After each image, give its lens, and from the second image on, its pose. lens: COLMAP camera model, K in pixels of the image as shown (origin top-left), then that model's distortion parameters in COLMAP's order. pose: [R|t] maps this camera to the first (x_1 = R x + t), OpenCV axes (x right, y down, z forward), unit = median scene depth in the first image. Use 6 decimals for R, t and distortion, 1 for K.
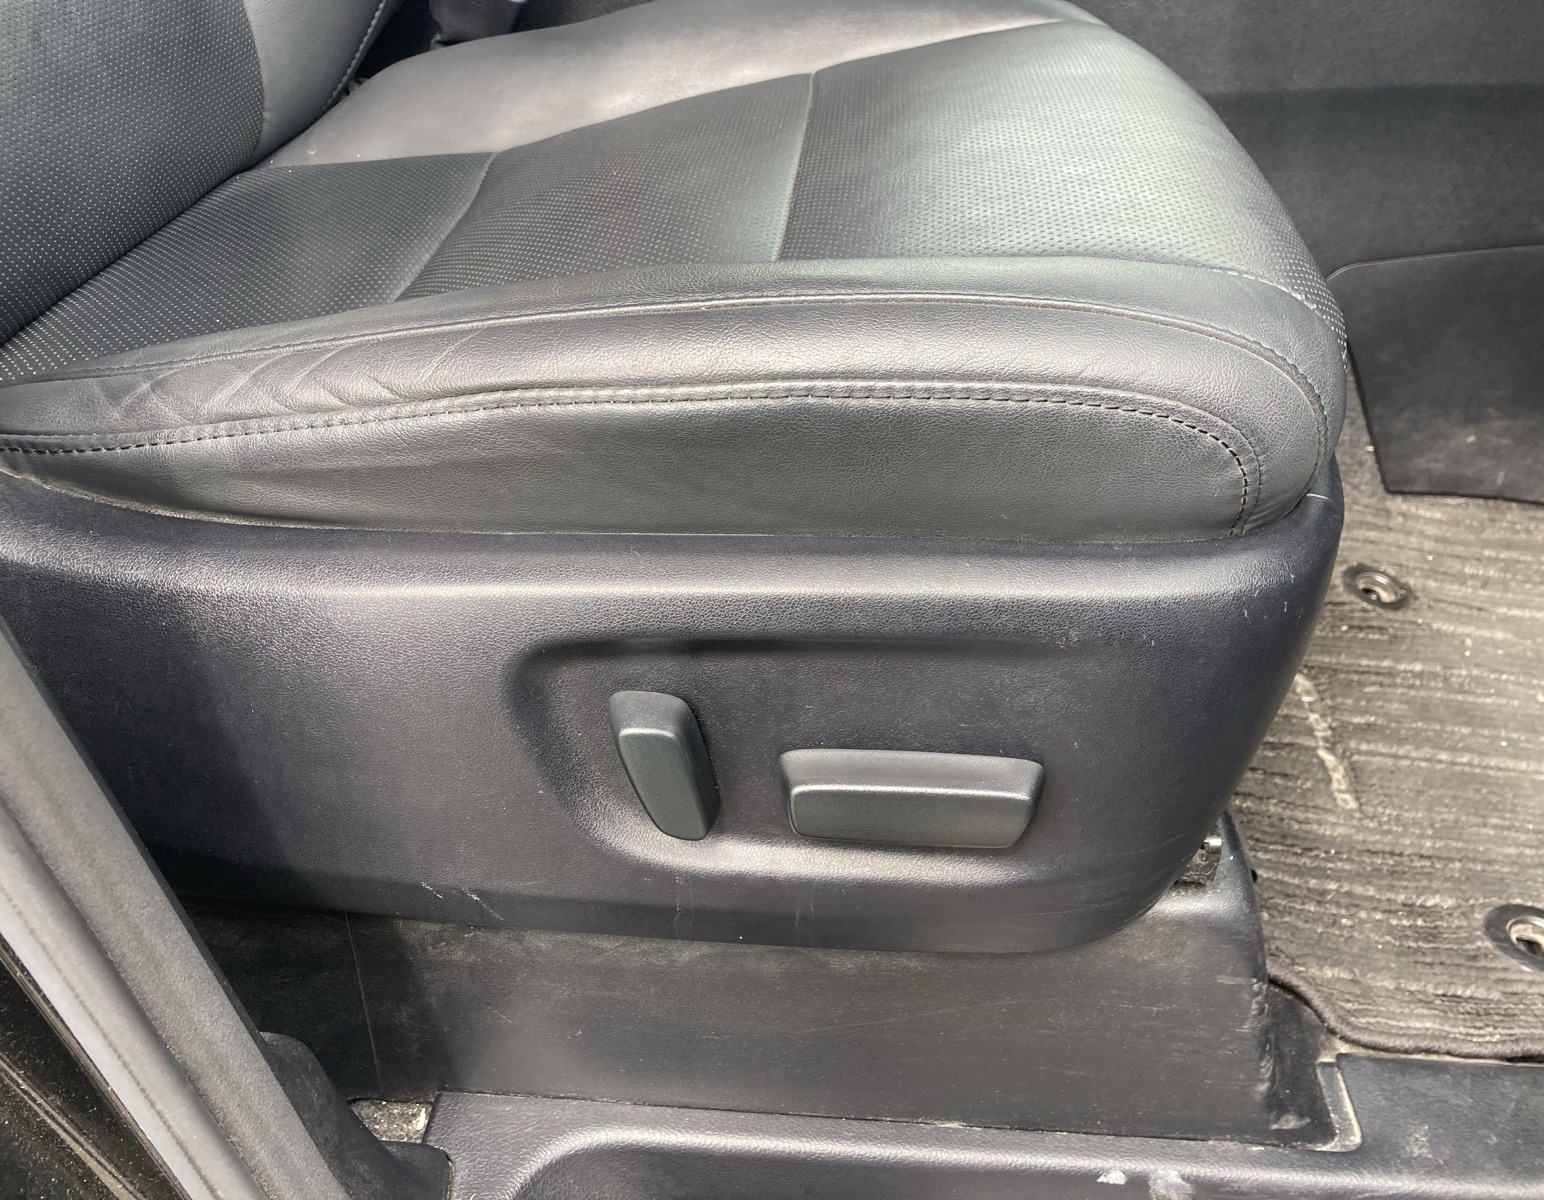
lens RADIAL K [[1336.1, 0, 772.0], [0, 1336.1, 600.0], [0, 0, 1]] dist [0.087484, -0.146369]
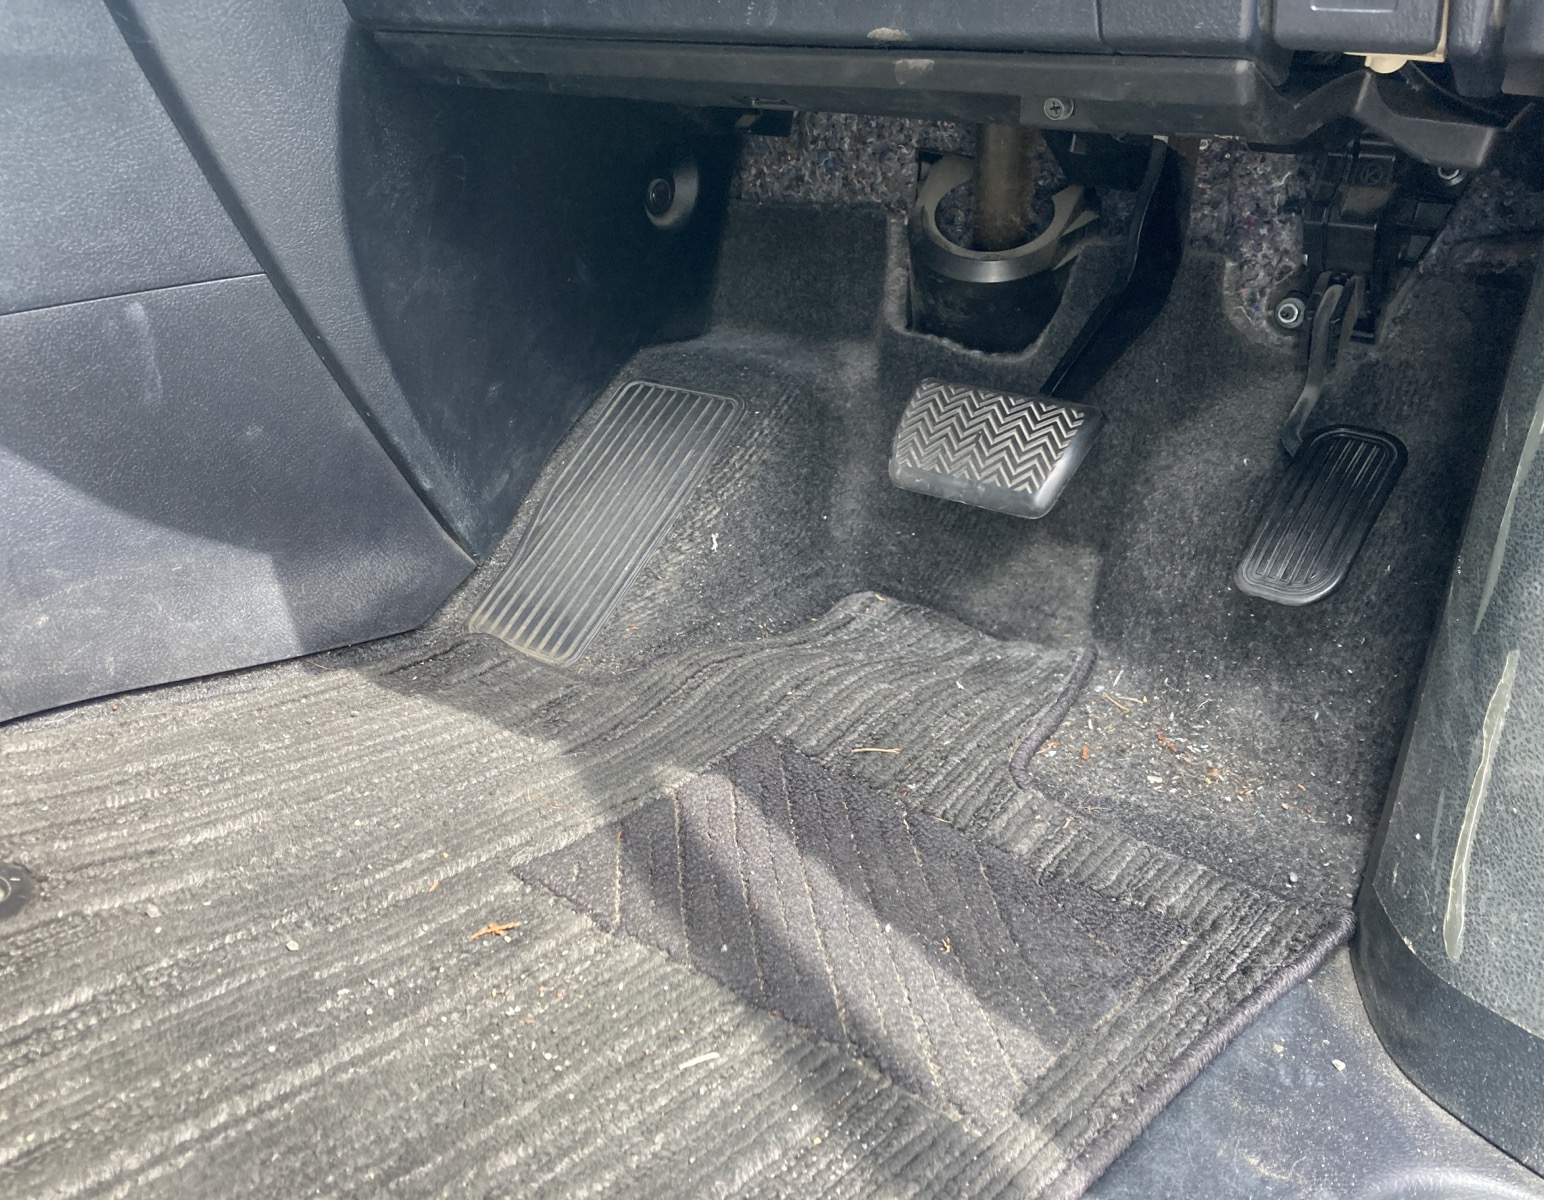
lens RADIAL K [[1336.1, 0, 772.0], [0, 1336.1, 600.0], [0, 0, 1]] dist [0.087484, -0.146369]
pose [[0.557417, -0.250530, 0.791531, 0.238640], [0.402598, 0.915356, 0.006203, 0.012130], [-0.726086, 0.315211, 0.611098, 0.410713]]
